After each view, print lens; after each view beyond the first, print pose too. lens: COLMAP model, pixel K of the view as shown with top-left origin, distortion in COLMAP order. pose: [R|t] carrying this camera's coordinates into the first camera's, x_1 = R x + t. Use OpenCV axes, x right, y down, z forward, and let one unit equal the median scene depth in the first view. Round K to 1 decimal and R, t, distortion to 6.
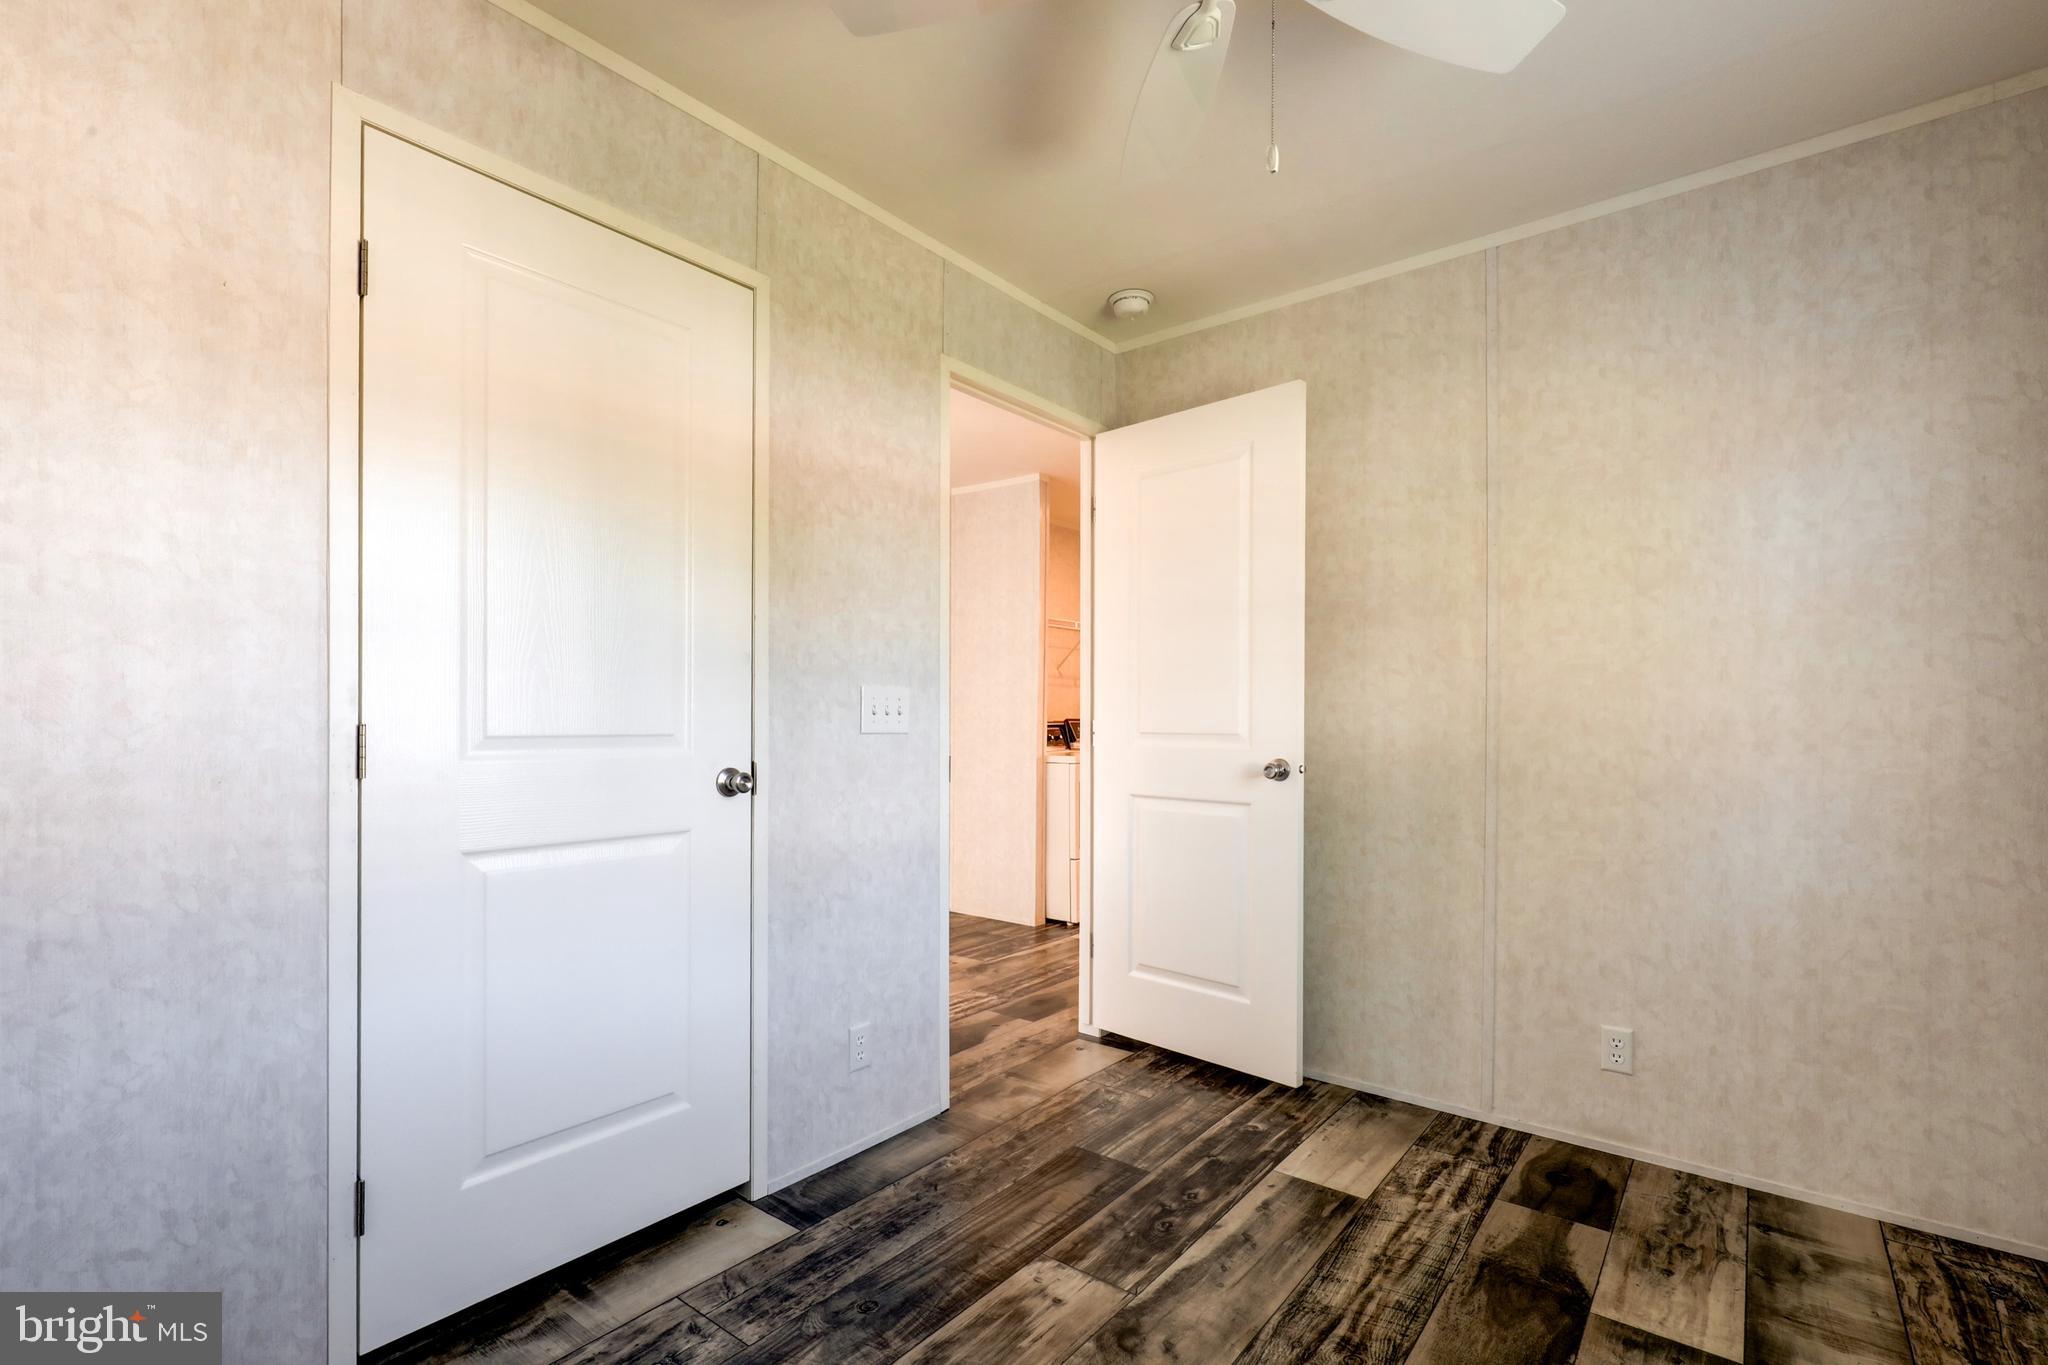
lens RADIAL K [[932.2, 0, 1025.6], [0, 932.2, 714.9], [0, 0, 1]] dist [0.000454, -0.001048]
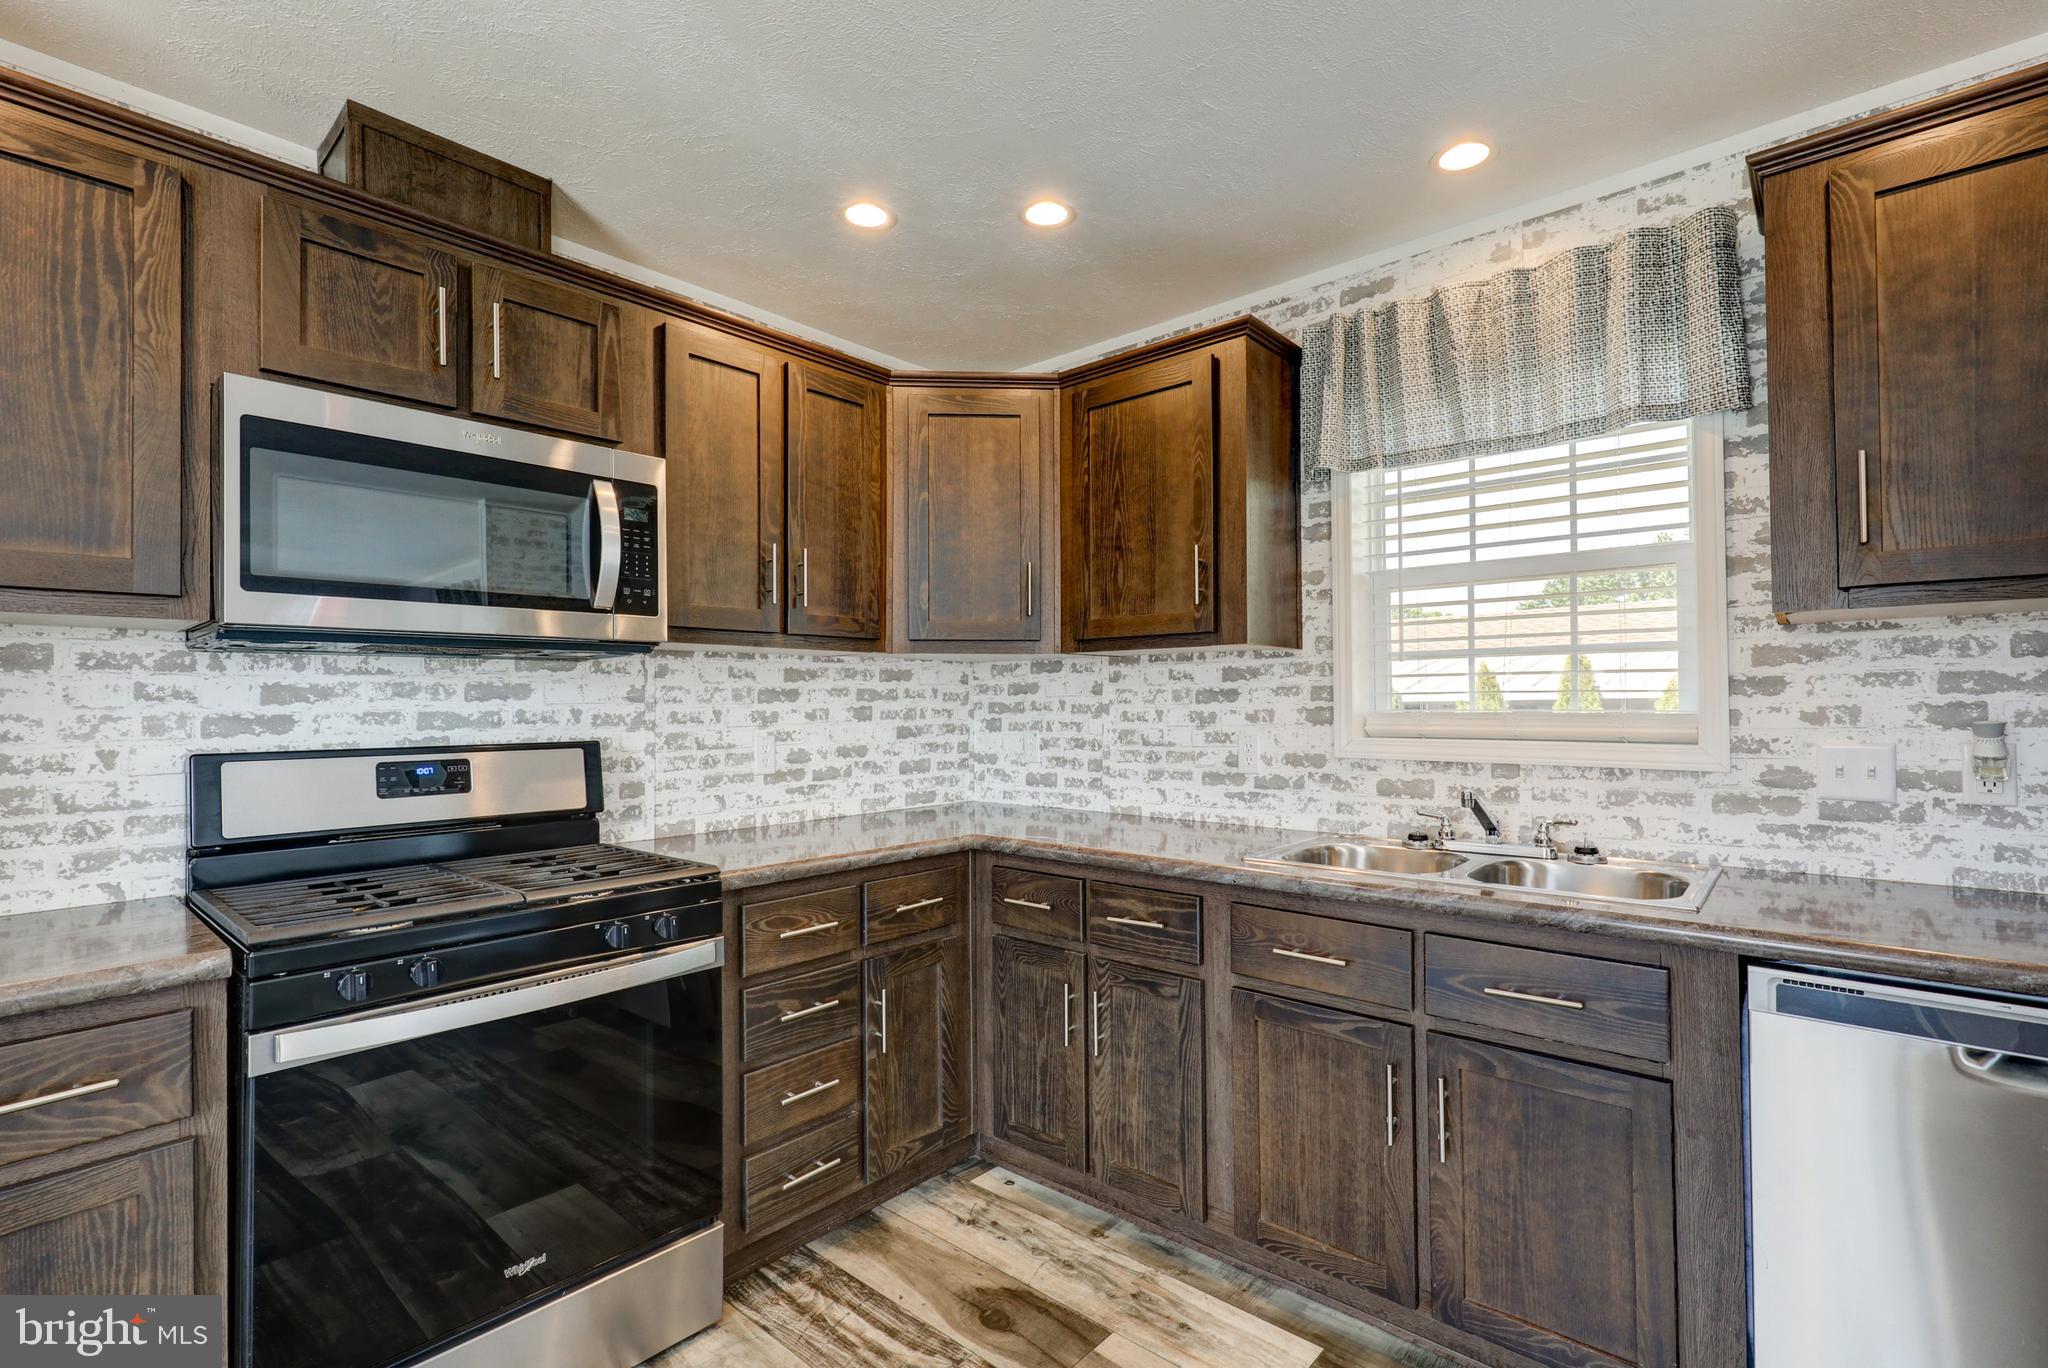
lens RADIAL K [[923.5, 0, 1028.9], [0, 923.5, 690.0], [0, 0, 1]] dist [-0.000463, -0.000157]
pose [[0.053889, 0.014957, 0.998435, -0.312065], [0.001913, 0.999884, -0.015082, -0.075884], [-0.998545, 0.002723, 0.053854, 1.030469]]
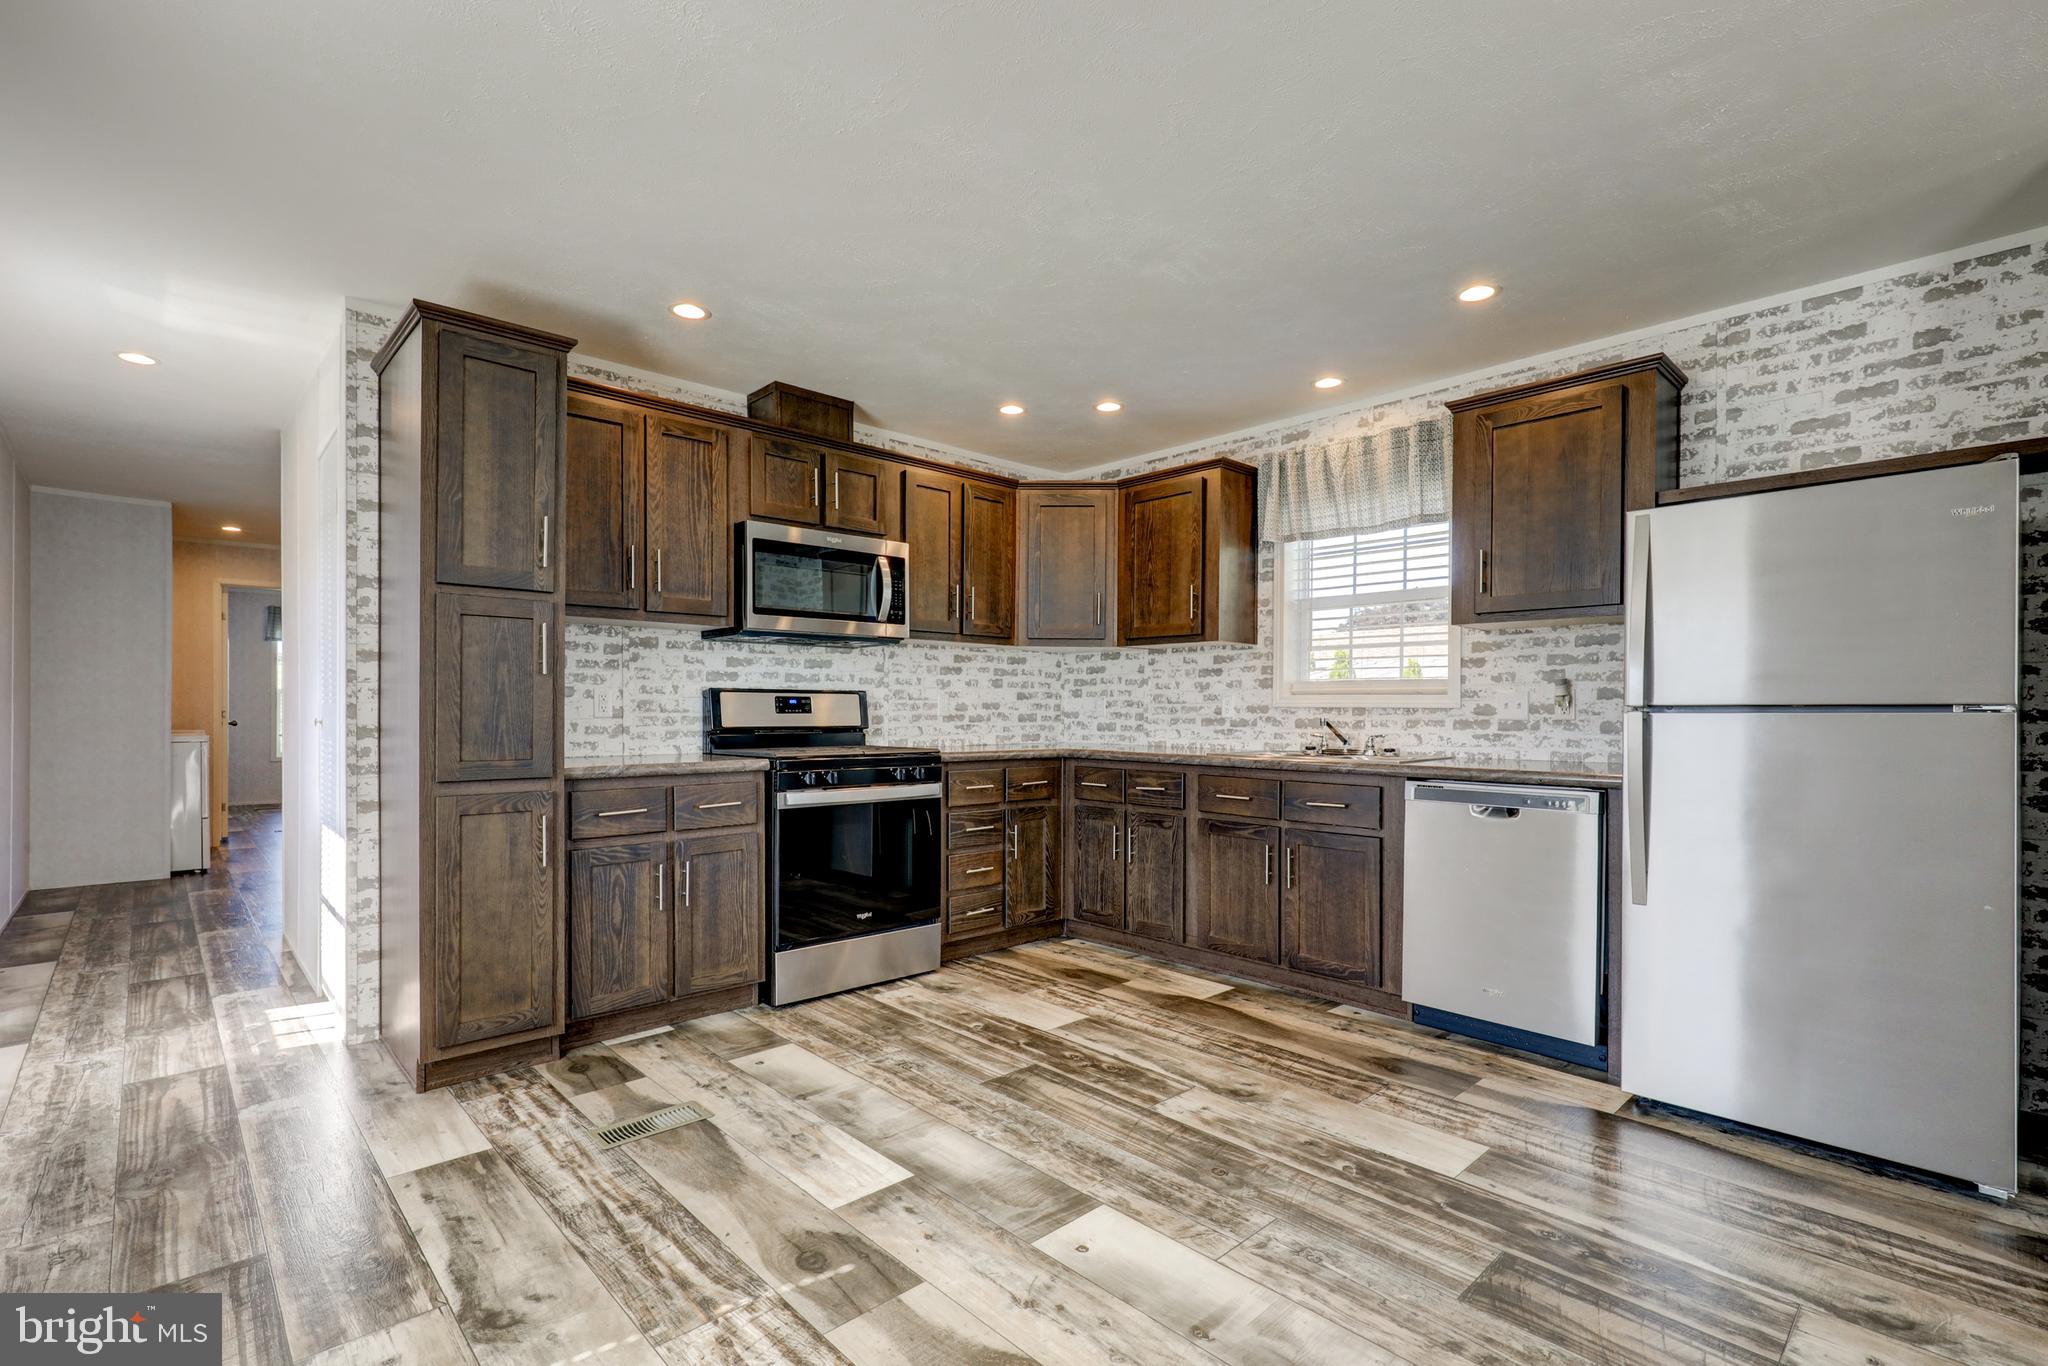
lens RADIAL K [[932.2, 0, 1025.6], [0, 932.2, 715.4], [0, 0, 1]] dist [0.000454, -0.001048]
pose [[0.148795, -0.005678, 0.988852, -1.270677], [-0.009332, 0.999931, 0.007146, 0.005421], [-0.988824, -0.010291, 0.148732, 0.935484]]
